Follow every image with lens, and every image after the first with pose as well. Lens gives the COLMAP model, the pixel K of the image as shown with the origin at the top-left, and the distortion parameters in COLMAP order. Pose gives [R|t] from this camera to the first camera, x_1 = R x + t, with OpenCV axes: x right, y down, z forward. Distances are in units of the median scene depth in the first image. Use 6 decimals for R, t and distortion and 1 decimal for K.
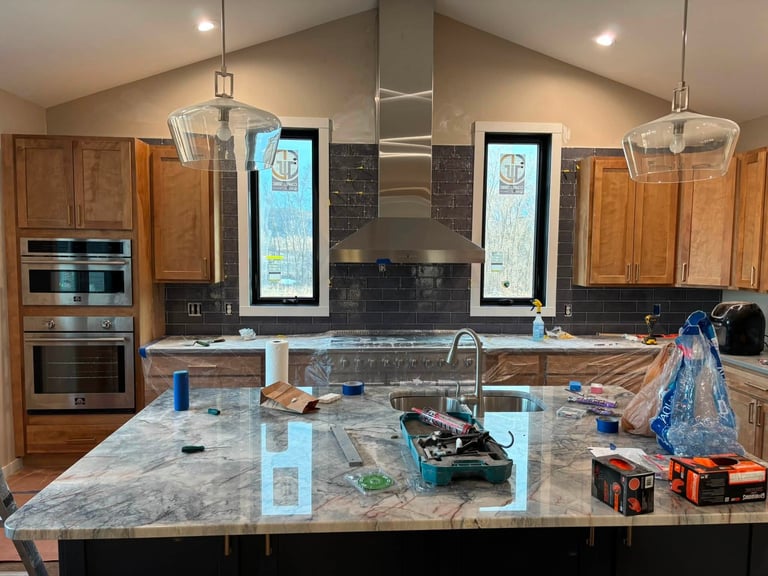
lens RADIAL K [[606.4, 0, 384.0], [0, 606.4, 288.0], [0, 0, 1]] dist [0.028963, 0.003355]
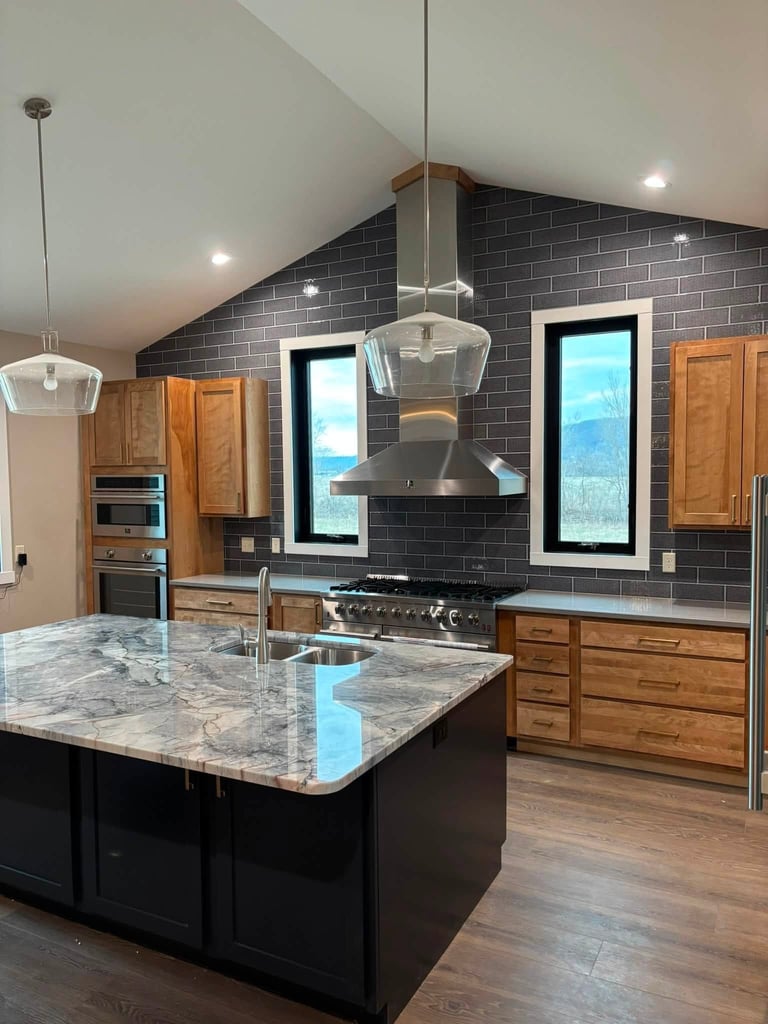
lens RADIAL K [[808.6, 0, 384.7], [0, 808.6, 520.9], [0, 0, 1]] dist [0.028963, 0.003355]
pose [[0.841750, 0.012167, -0.539731, 0.601837], [-0.019015, 0.999794, -0.007116, 0.001789], [0.539533, 0.016252, 0.841808, 0.040594]]
